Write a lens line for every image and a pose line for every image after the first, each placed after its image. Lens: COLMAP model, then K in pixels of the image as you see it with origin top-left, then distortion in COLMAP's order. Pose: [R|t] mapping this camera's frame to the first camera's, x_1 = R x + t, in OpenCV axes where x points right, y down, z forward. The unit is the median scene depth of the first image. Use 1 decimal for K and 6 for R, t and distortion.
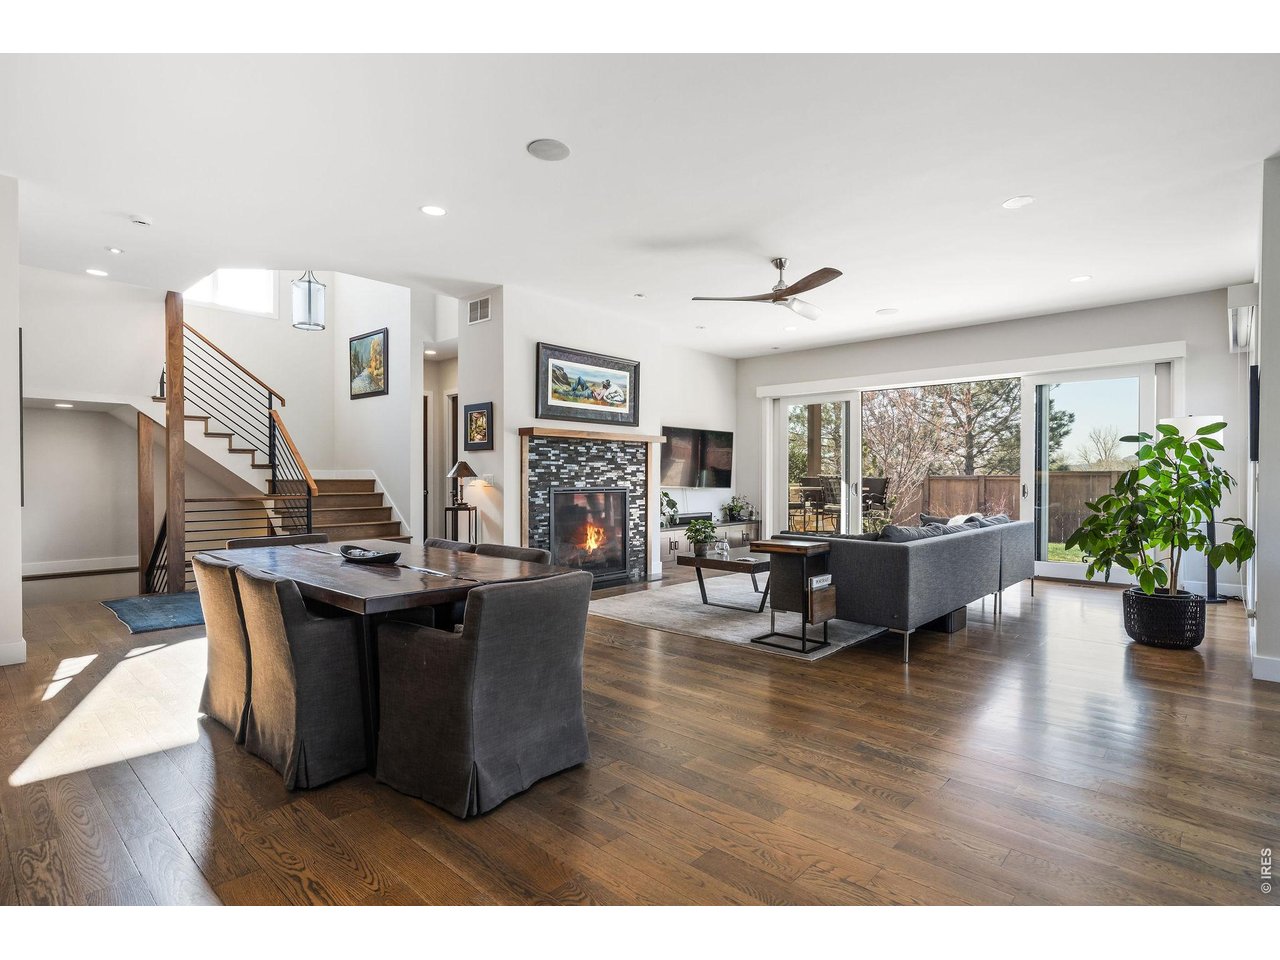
lens RADIAL K [[653.0, 0, 632.1], [0, 653.0, 479.1], [0, 0, 1]] dist [-0.007491, 0.000671]
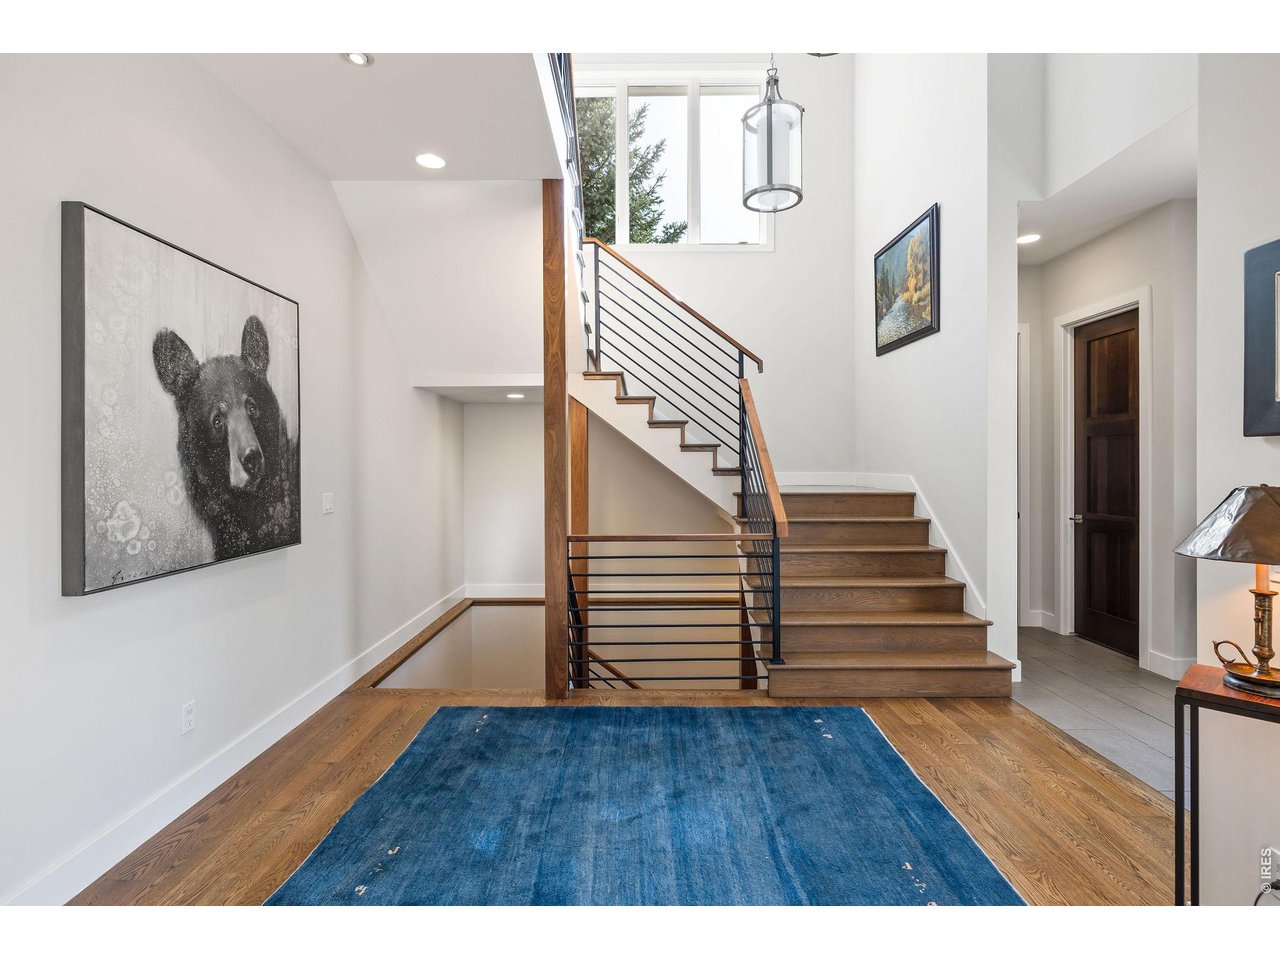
lens RADIAL K [[653.0, 0, 630.4], [0, 653.0, 469.7], [0, 0, 1]] dist [-0.007491, 0.000671]
pose [[0.685066, -0.000134, -0.728481, -0.170596], [0.001743, 0.999997, 0.001455, -0.021182], [0.728479, -0.002266, 0.685065, 0.482122]]
